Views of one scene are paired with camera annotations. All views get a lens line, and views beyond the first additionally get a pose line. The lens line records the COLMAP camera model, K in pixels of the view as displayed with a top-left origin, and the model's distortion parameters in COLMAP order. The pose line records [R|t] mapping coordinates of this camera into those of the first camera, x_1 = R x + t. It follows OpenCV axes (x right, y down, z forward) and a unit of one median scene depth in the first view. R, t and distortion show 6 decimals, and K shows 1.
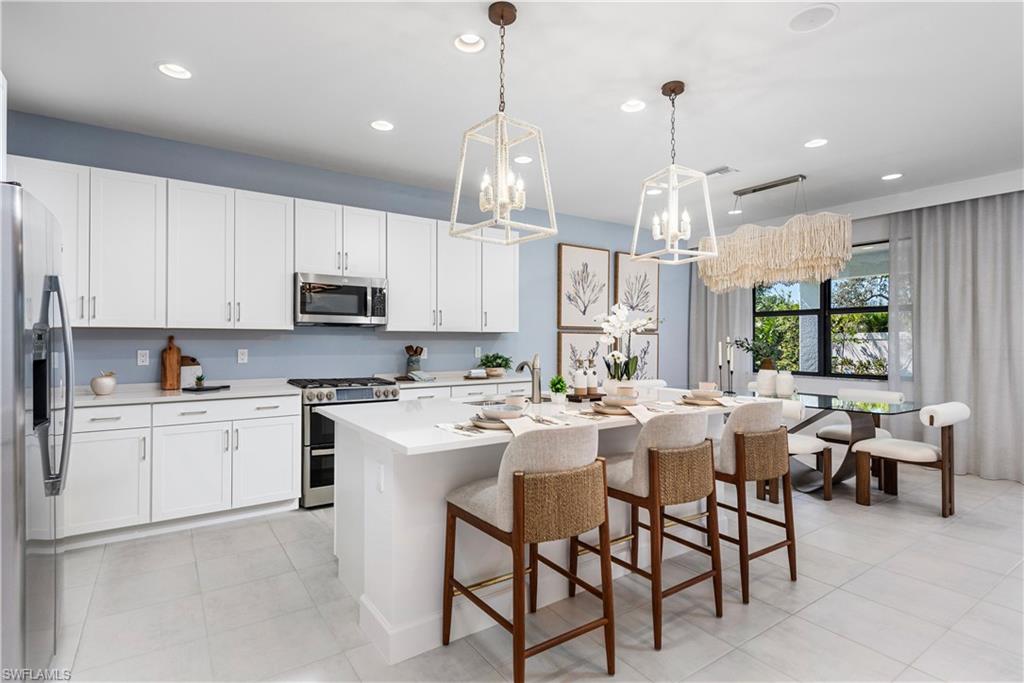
lens RADIAL K [[496.1, 0, 517.2], [0, 496.1, 340.3], [0, 0, 1]] dist [0.012643, 0.000436]
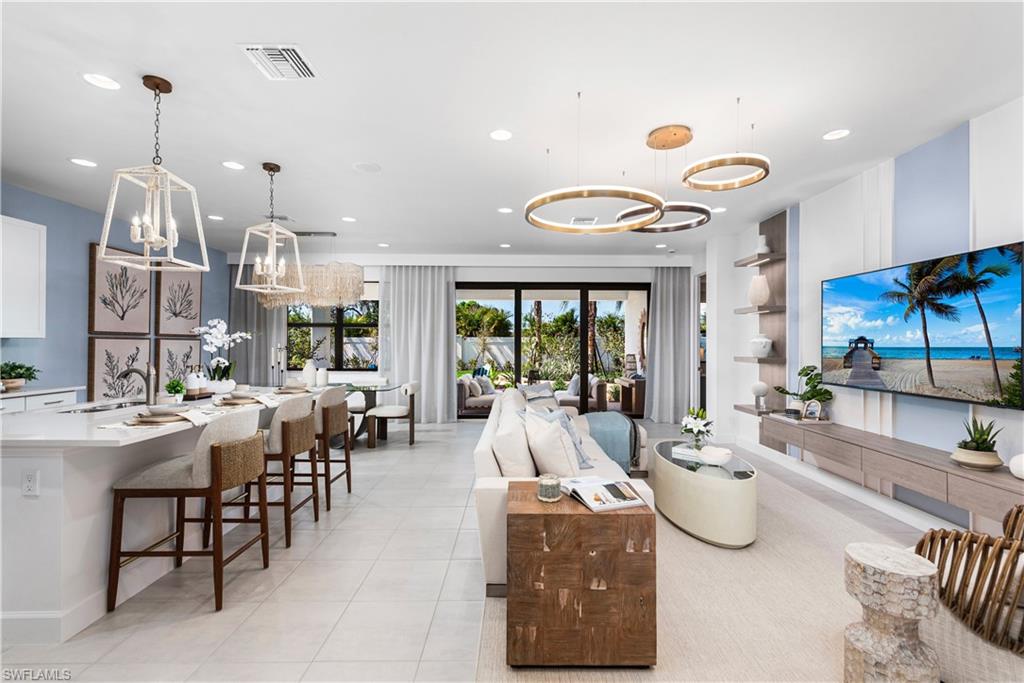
lens RADIAL K [[496.1, 0, 517.2], [0, 496.1, 340.3], [0, 0, 1]] dist [0.012643, 0.000436]
pose [[0.558589, 0.005950, 0.829423, -0.414367], [-0.005988, 0.999977, -0.003140, -0.021954], [-0.829423, -0.003213, 0.558612, -0.315738]]
